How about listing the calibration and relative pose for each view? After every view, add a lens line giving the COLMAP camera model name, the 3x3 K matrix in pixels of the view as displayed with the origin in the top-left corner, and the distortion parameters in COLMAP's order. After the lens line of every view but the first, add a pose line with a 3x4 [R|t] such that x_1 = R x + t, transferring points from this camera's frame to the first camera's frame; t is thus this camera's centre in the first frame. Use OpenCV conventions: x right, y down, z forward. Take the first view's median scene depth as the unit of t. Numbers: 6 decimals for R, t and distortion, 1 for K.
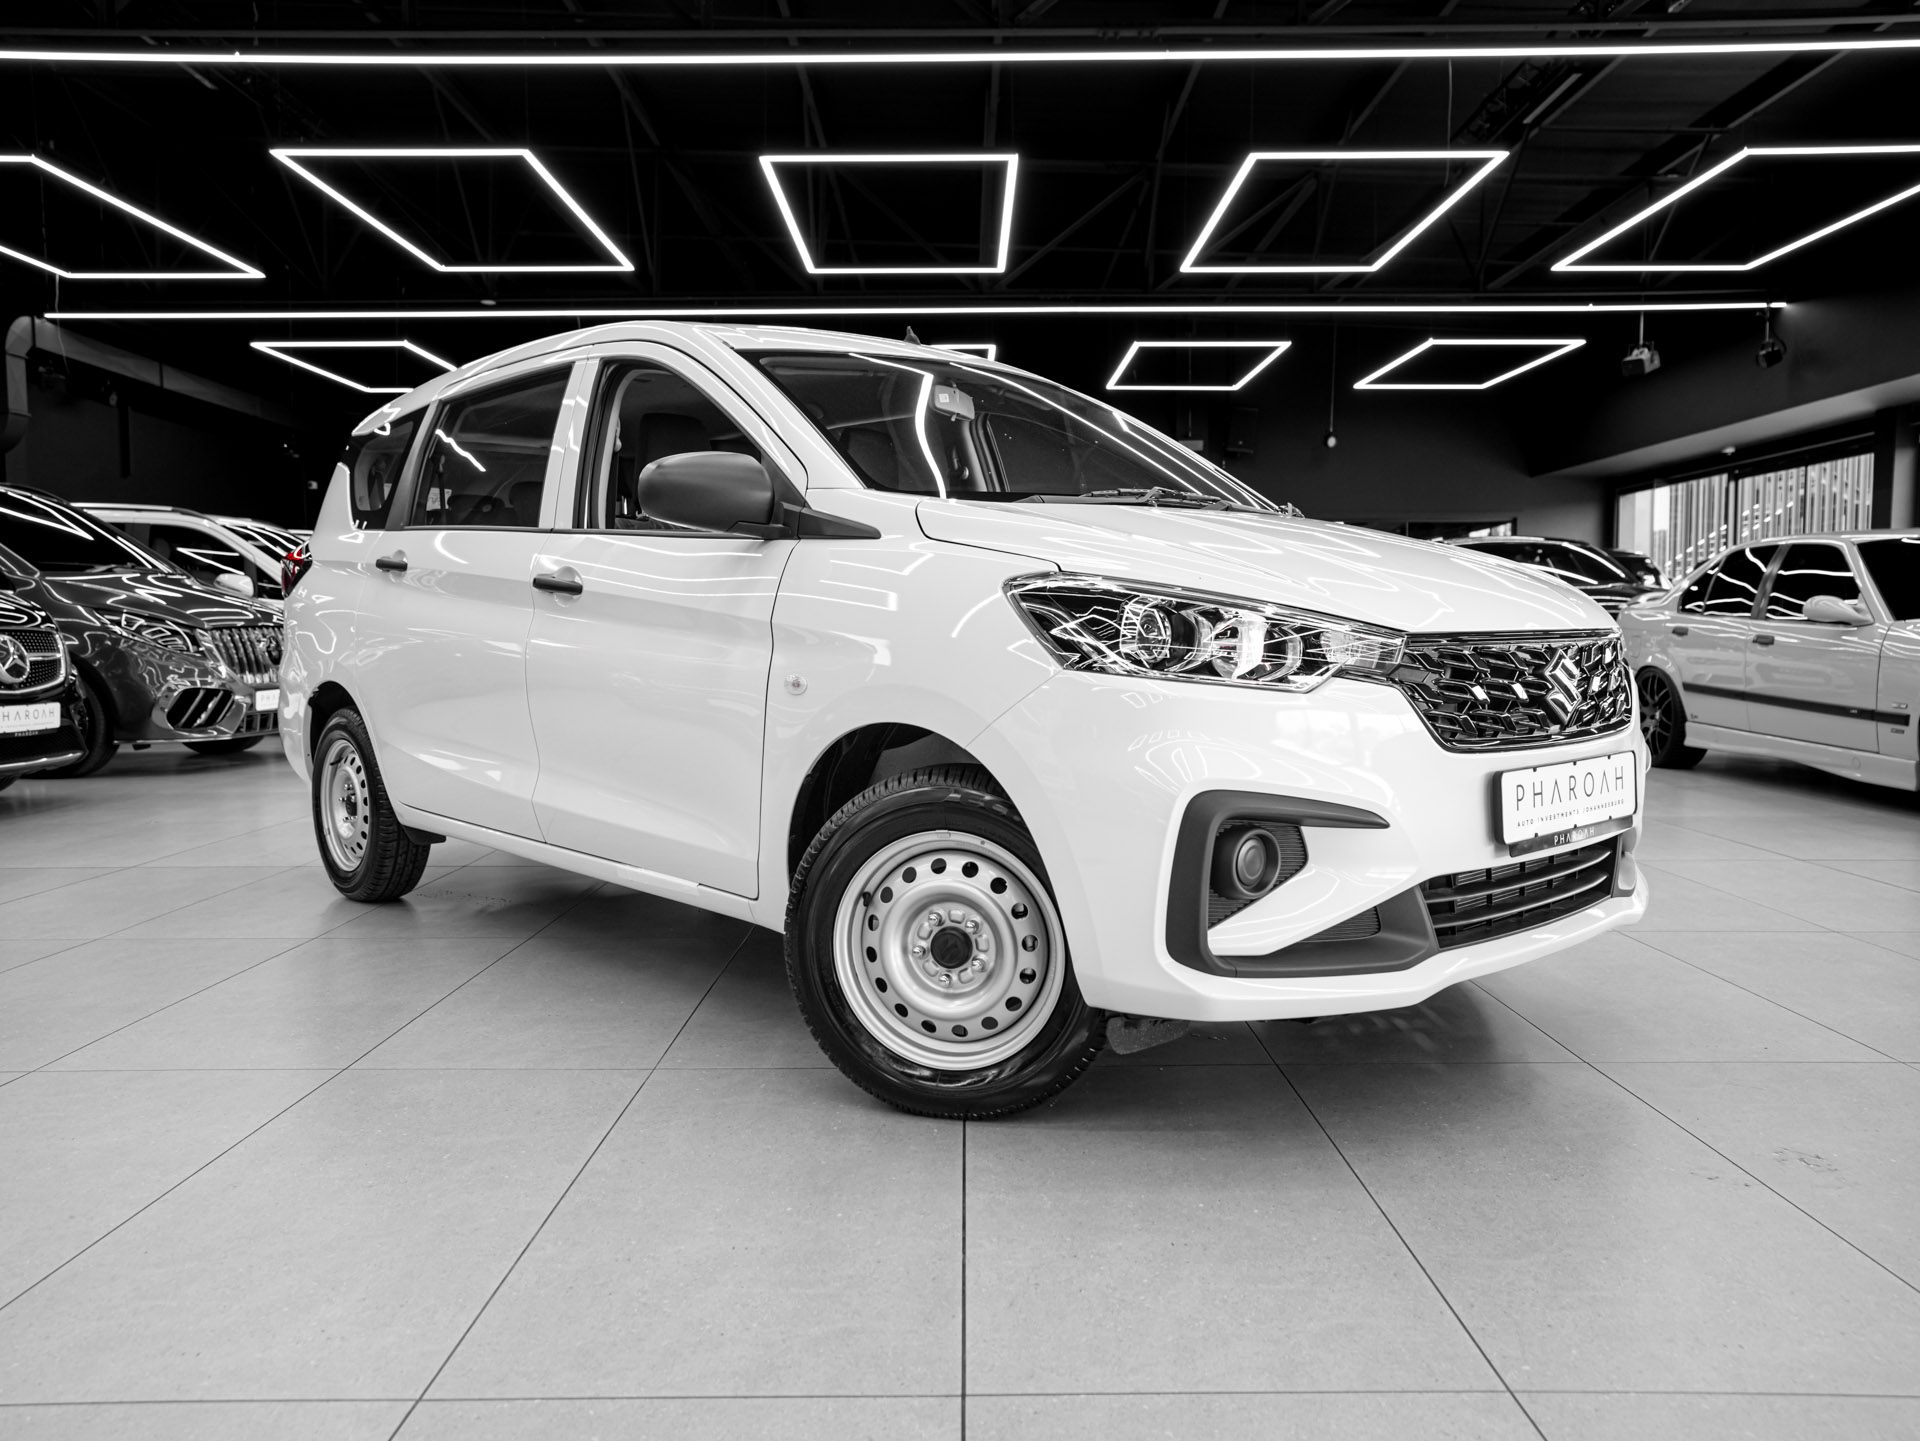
lens RADIAL K [[1453.8, 0, 969.6], [0, 1453.8, 705.9], [0, 0, 1]] dist [-0.024765, 0.059008]
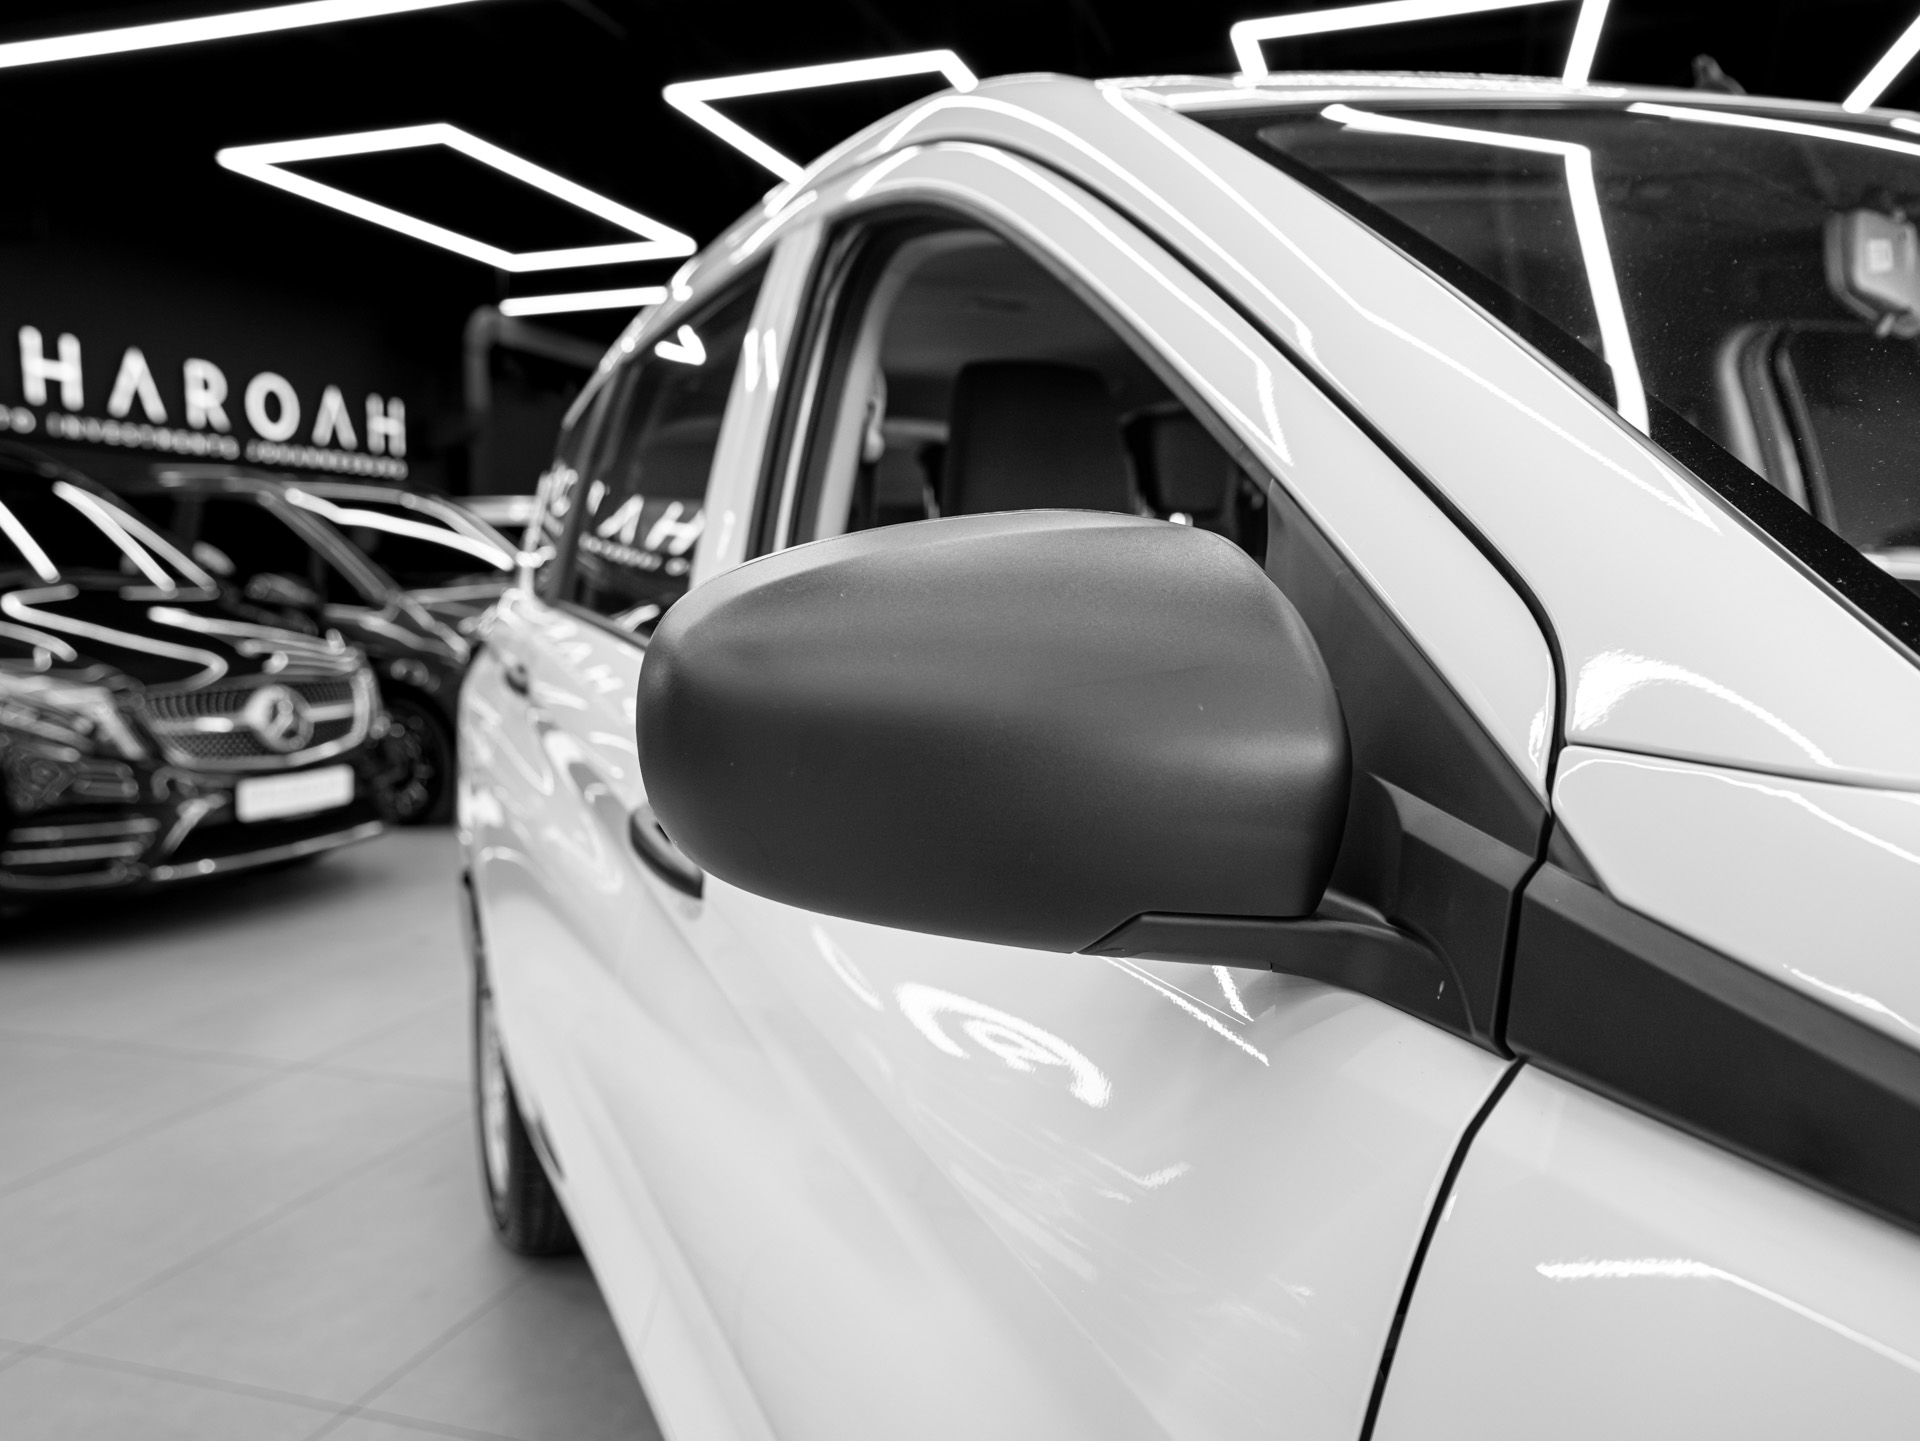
lens RADIAL K [[1453.8, 0, 963.8], [0, 1453.8, 718.2], [0, 0, 1]] dist [-0.024765, 0.059008]
pose [[0.950518, 0.027616, -0.309440, -0.079412], [-0.018267, 0.999286, 0.033067, -0.098660], [0.310133, -0.025779, 0.950344, 0.525475]]
